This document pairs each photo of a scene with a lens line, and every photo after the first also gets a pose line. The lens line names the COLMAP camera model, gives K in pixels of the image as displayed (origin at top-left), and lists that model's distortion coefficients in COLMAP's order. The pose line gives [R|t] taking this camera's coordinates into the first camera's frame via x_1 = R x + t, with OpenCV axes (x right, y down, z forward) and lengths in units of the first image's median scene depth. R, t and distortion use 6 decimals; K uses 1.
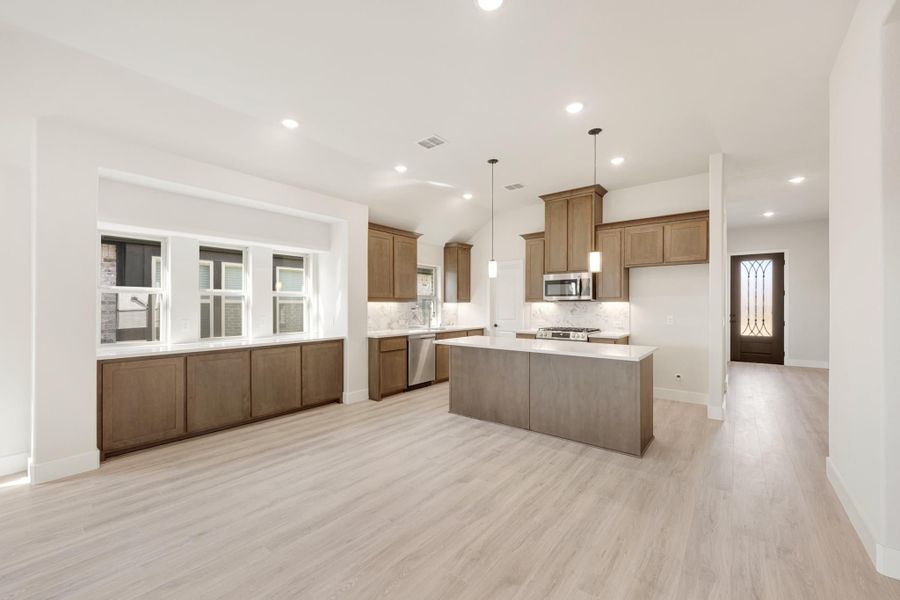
lens RADIAL K [[359.6, 0, 447.9], [0, 359.6, 306.6], [0, 0, 1]] dist [-0.002683, 0.000008]
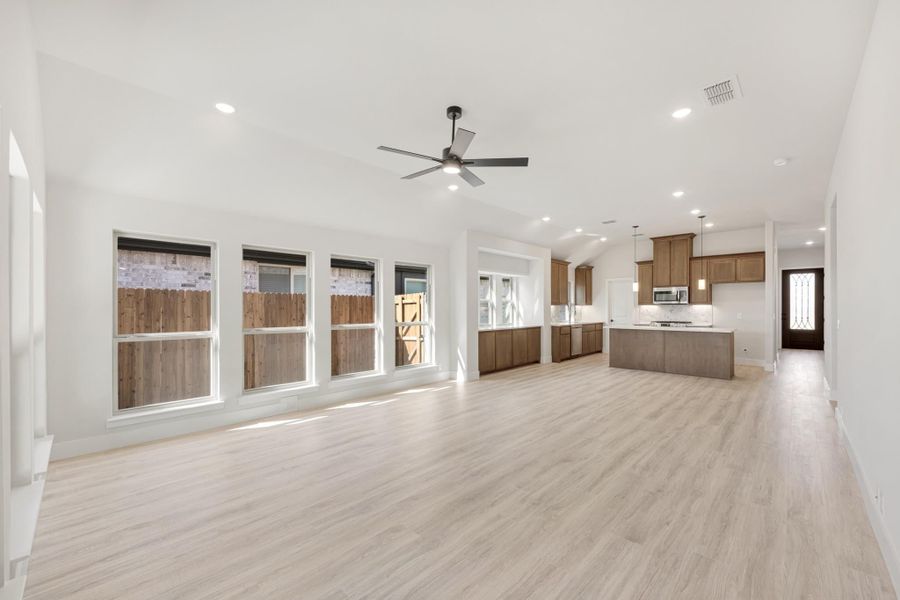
lens RADIAL K [[359.6, 0, 449.3], [0, 359.6, 310.4], [0, 0, 1]] dist [-0.002683, 0.000008]
pose [[0.995907, -0.002562, -0.090344, -0.529540], [0.002937, 0.999988, 0.004024, 0.002184], [0.090332, -0.004273, 0.995903, -0.719998]]
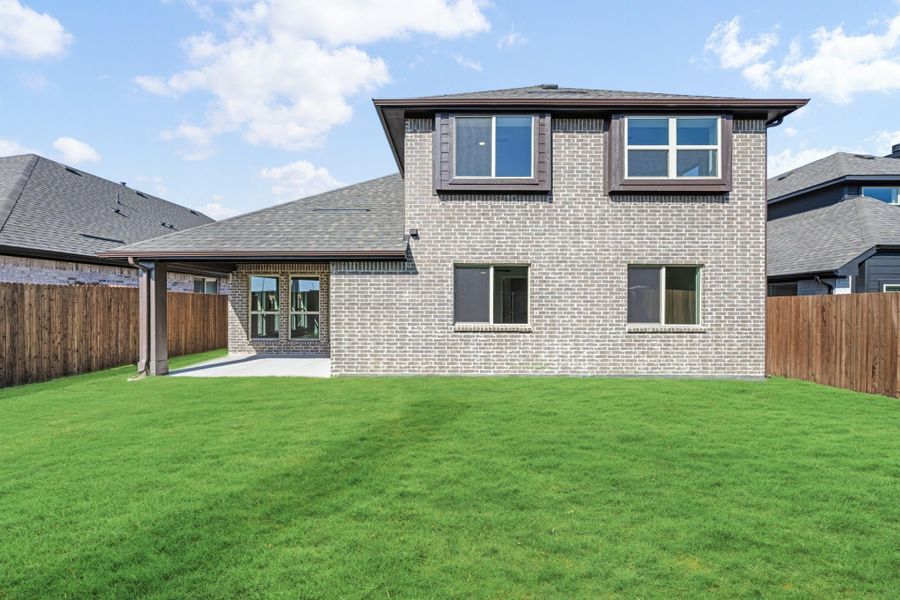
lens RADIAL K [[361.1, 0, 455.5], [0, 361.1, 312.0], [0, 0, 1]] dist [0.005141, 0.000280]
pose [[0.775501, -0.025377, 0.630836, -1.567444], [0.013980, 0.999637, 0.023027, 0.021267], [-0.631192, -0.009039, 0.775574, -2.243536]]
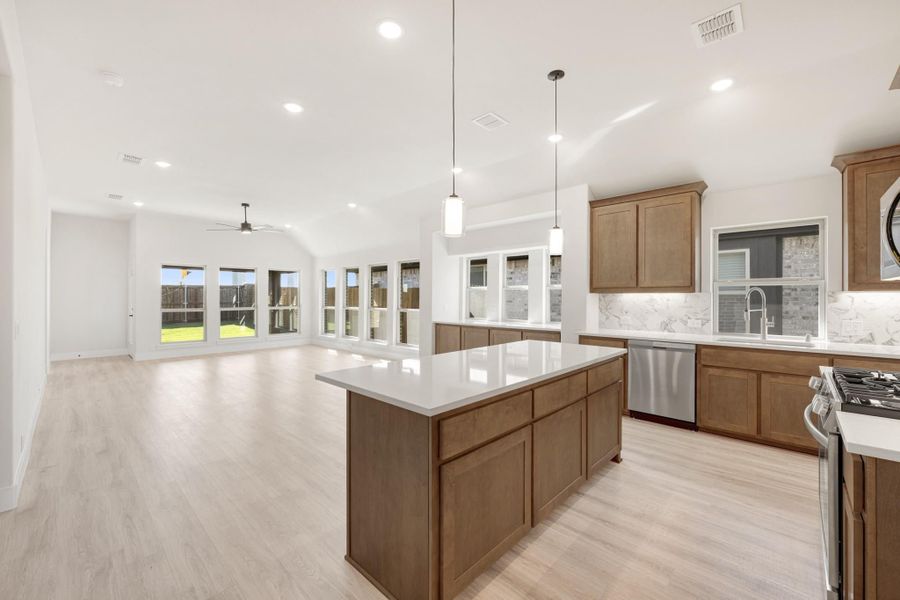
lens RADIAL K [[359.6, 0, 454.8], [0, 359.6, 293.0], [0, 0, 1]] dist [-0.002683, 0.000008]
pose [[-0.073899, -0.011593, -0.997198, 0.641105], [-0.003675, 0.999929, -0.011353, -0.003091], [0.997259, 0.002826, -0.073937, 0.714749]]
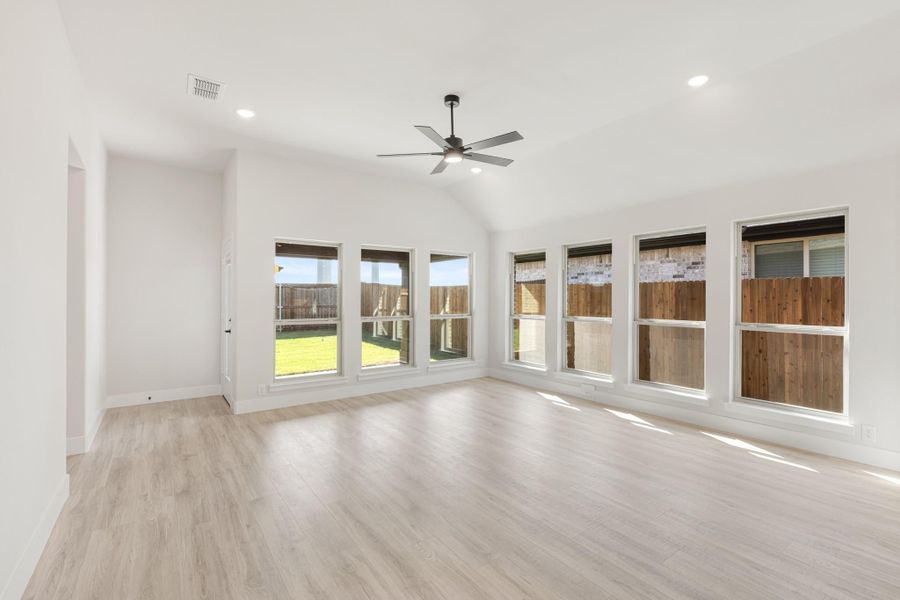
lens RADIAL K [[419.6, 0, 475.0], [0, 419.6, 292.4], [0, 0, 1]] dist [0.002616, 0.000032]
pose [[-0.242311, -0.014524, -0.970090, 0.088498], [-0.002842, 0.999894, -0.014260, -0.000339], [0.970194, -0.000698, -0.242327, 0.085735]]
